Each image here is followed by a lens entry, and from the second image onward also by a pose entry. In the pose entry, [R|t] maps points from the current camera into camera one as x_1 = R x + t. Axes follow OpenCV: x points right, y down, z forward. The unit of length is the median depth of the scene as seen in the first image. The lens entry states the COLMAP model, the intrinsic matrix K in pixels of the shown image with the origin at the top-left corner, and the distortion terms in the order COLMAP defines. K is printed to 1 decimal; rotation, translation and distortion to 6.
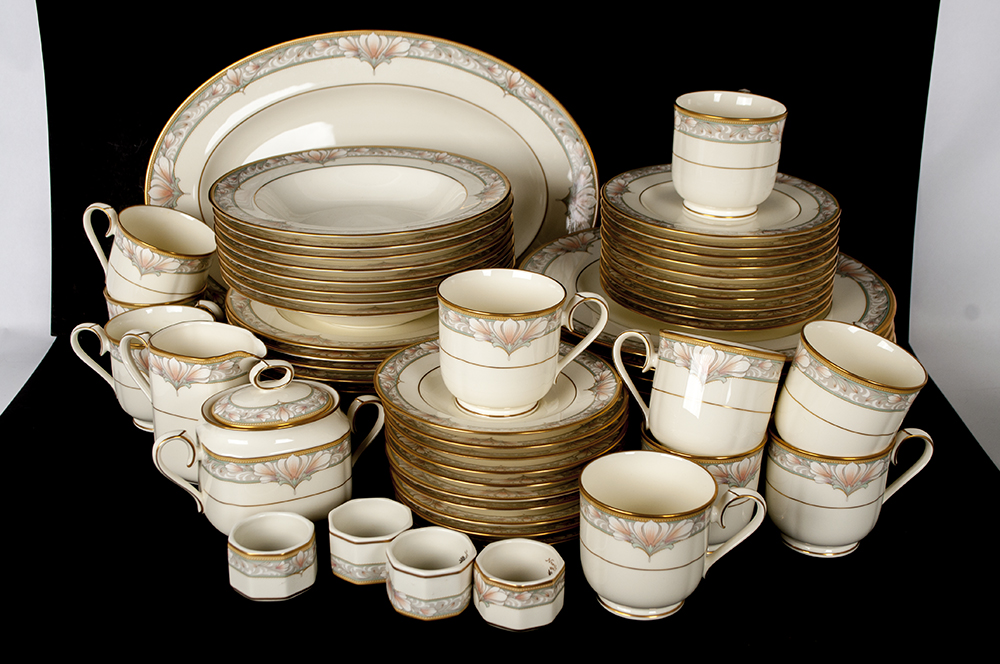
lens RADIAL K [[1322.7, 0, 500.0], [0, 1322.7, 332.0], [0, 0, 1]] dist [-0.030743, -0.029619]
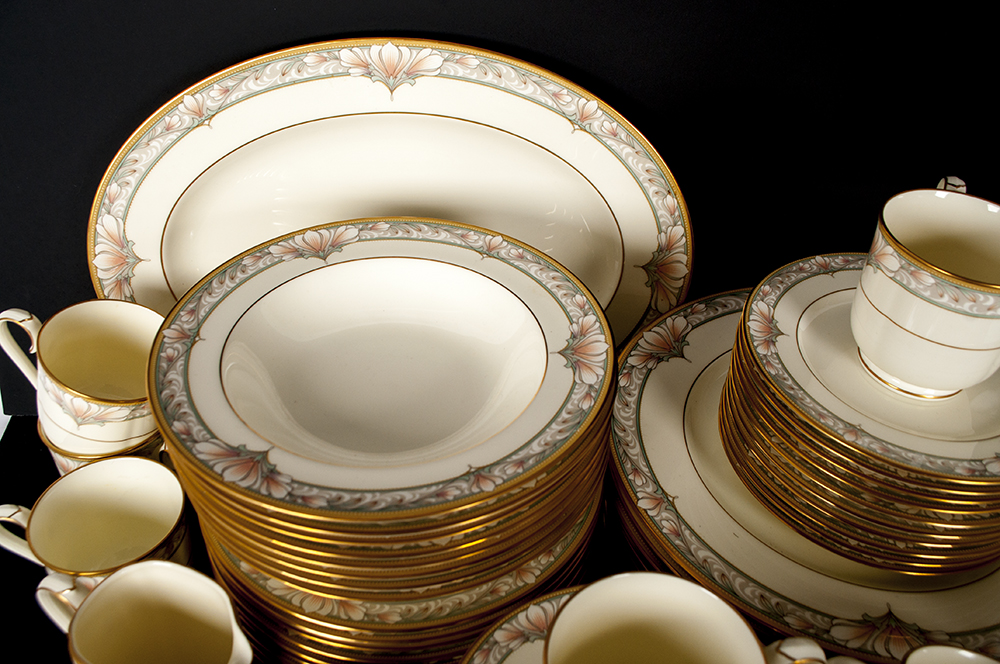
lens RADIAL K [[899.1, 0, 499.8], [0, 899.1, 351.1], [0, 0, 1]] dist [-0.078733, -0.002621]
pose [[0.998909, -0.007226, 0.046134, -0.081102], [-0.005654, 0.961968, 0.273104, -0.263996], [-0.046353, -0.273067, 0.960878, 0.669232]]
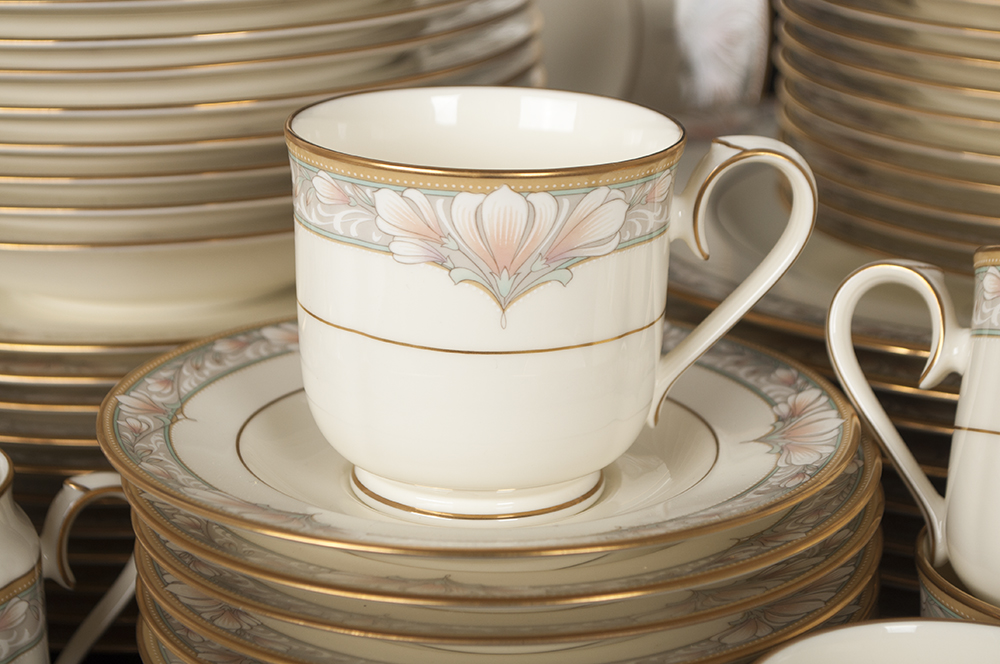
lens RADIAL K [[2340.7, 0, 500.0], [0, 2340.7, 332.0], [0, 0, 1]] dist [0.073445, 0.148975]
pose [[0.999545, -0.001100, -0.030135, 0.021158], [-0.001196, 0.997102, -0.076065, 0.060245], [0.030131, 0.076066, 0.996647, 0.415159]]
